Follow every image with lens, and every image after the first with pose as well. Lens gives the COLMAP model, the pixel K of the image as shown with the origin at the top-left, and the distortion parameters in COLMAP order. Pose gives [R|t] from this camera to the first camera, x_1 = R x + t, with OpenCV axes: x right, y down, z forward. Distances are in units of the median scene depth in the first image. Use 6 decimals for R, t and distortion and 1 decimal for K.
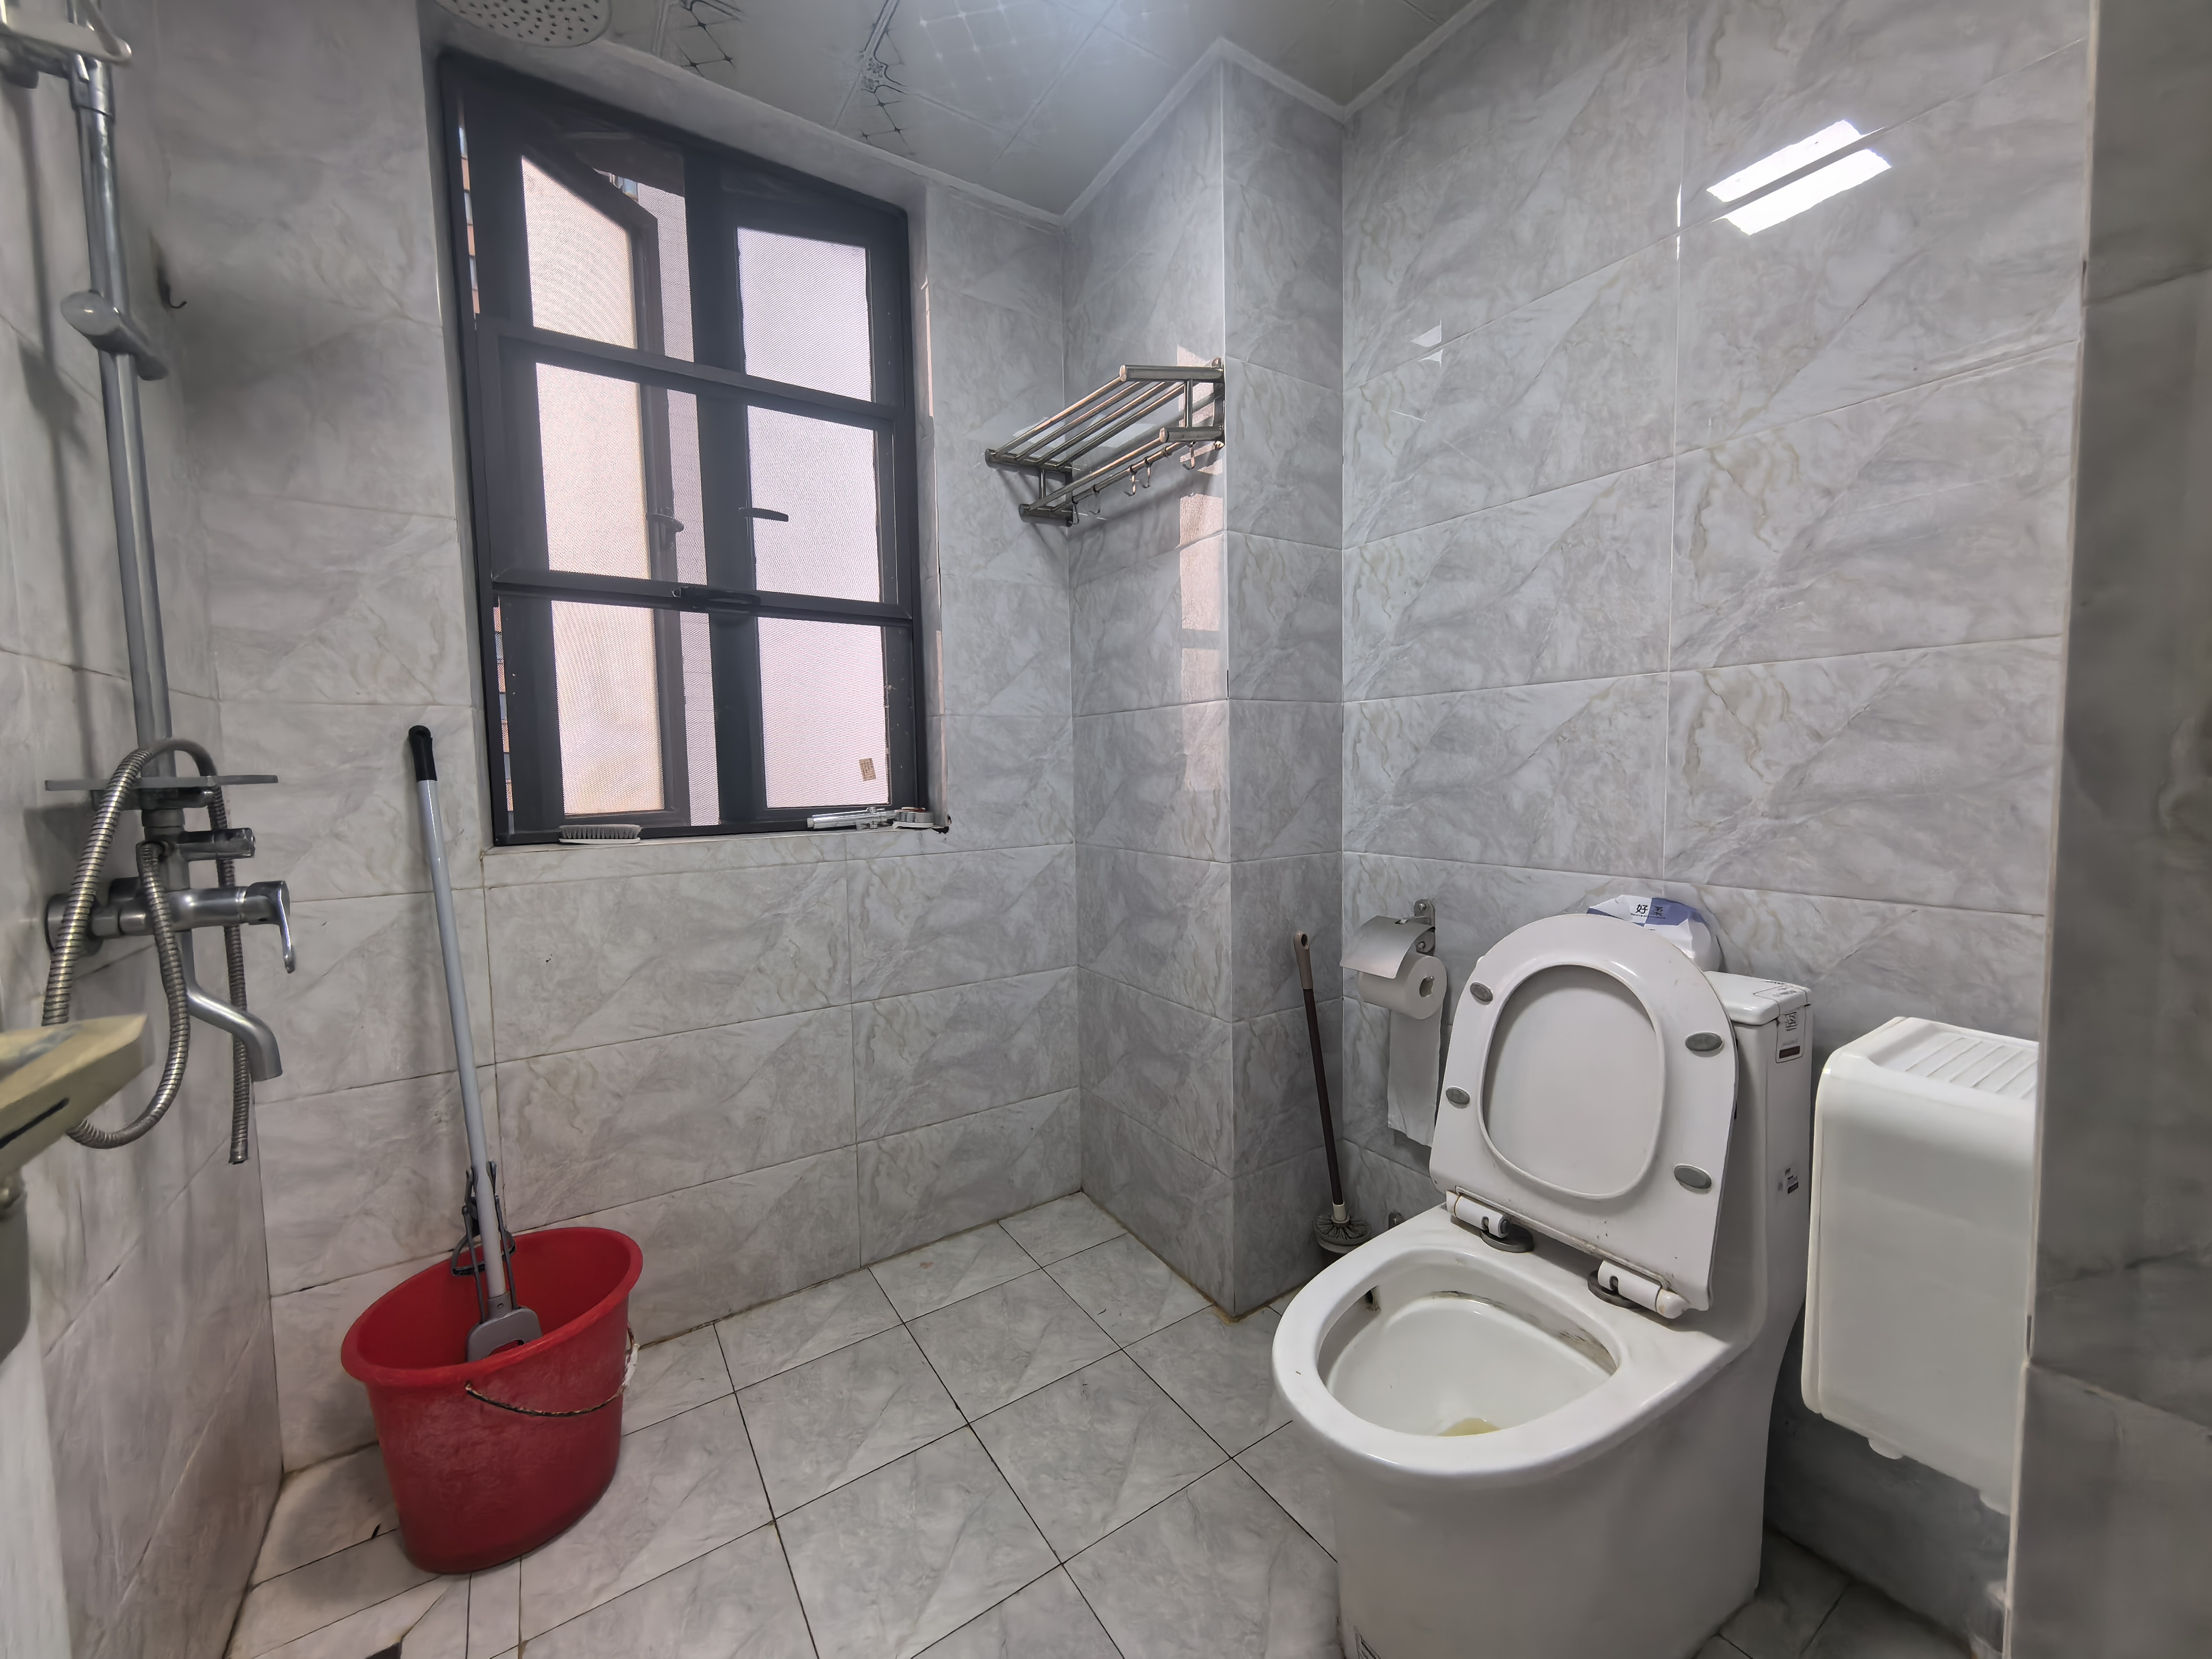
lens RADIAL K [[866.5, 0, 1123.5], [0, 866.5, 824.5], [0, 0, 1]] dist [0.011965, -0.000649]
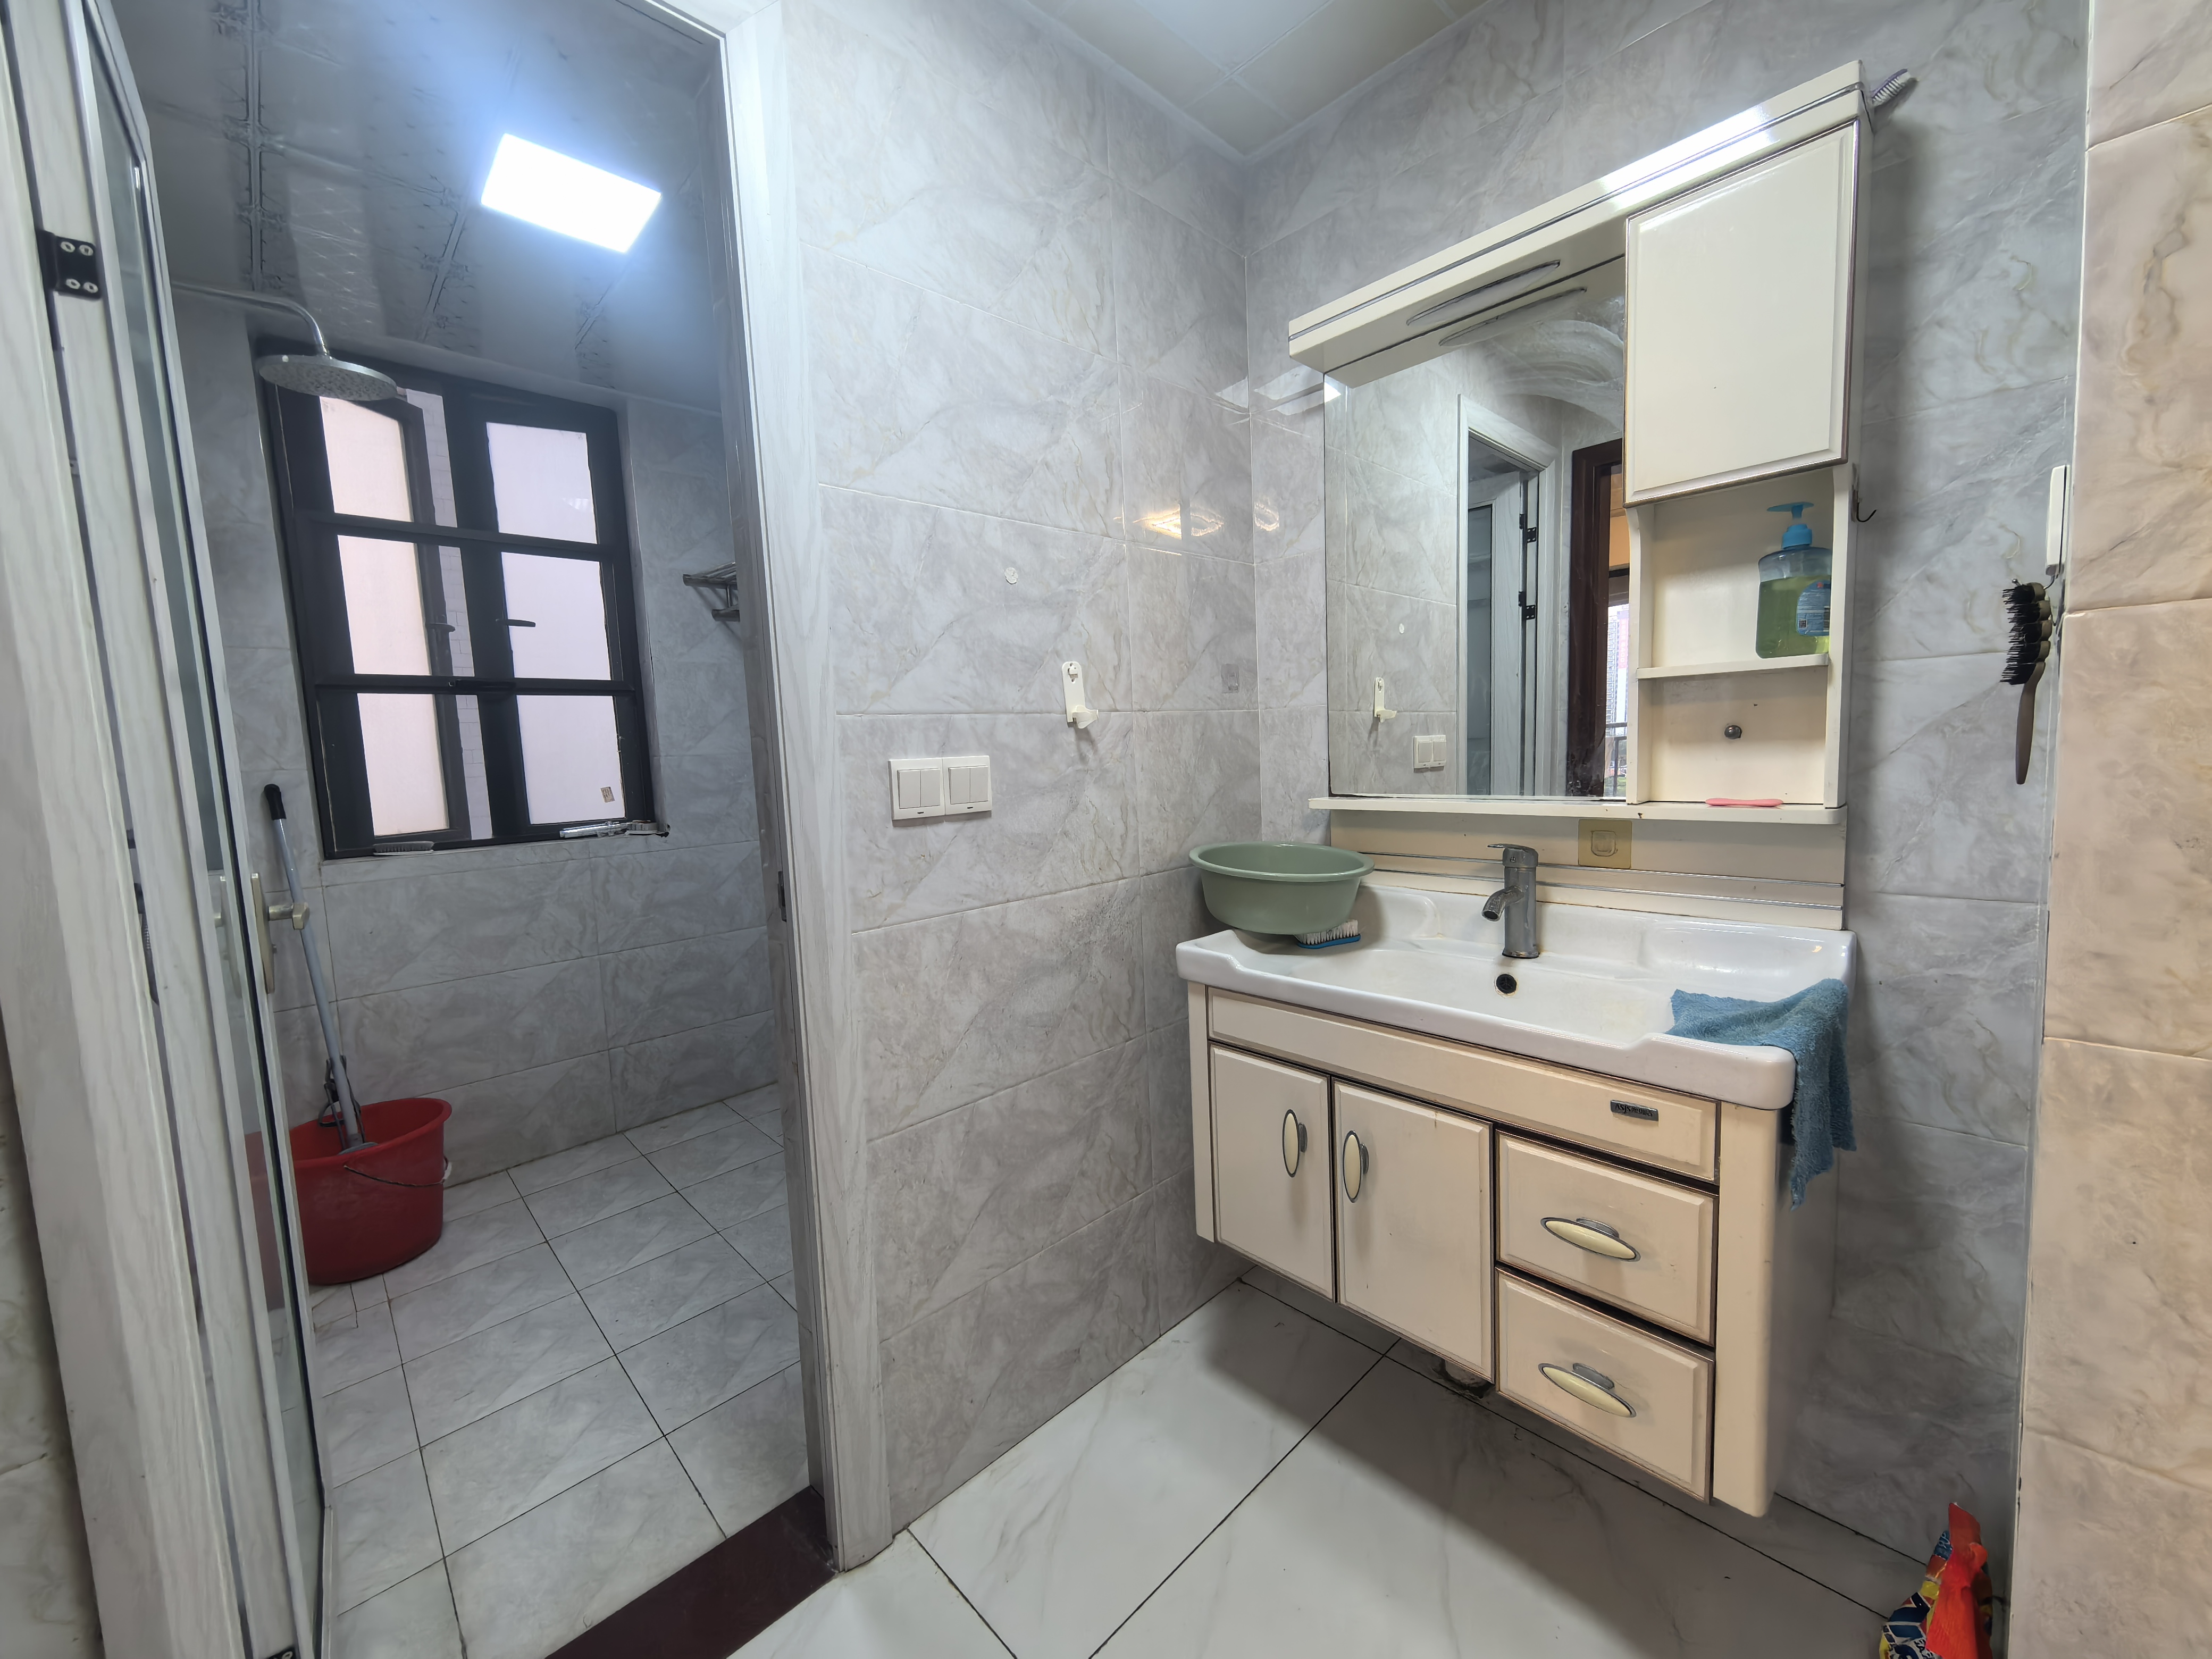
lens RADIAL K [[866.5, 0, 1119.6], [0, 866.5, 823.4], [0, 0, 1]] dist [0.011965, -0.000649]
pose [[0.983782, -0.039630, 0.174936, 0.321579], [0.036429, 0.999106, 0.021473, -0.018024], [-0.175631, -0.014752, 0.984346, -0.639272]]
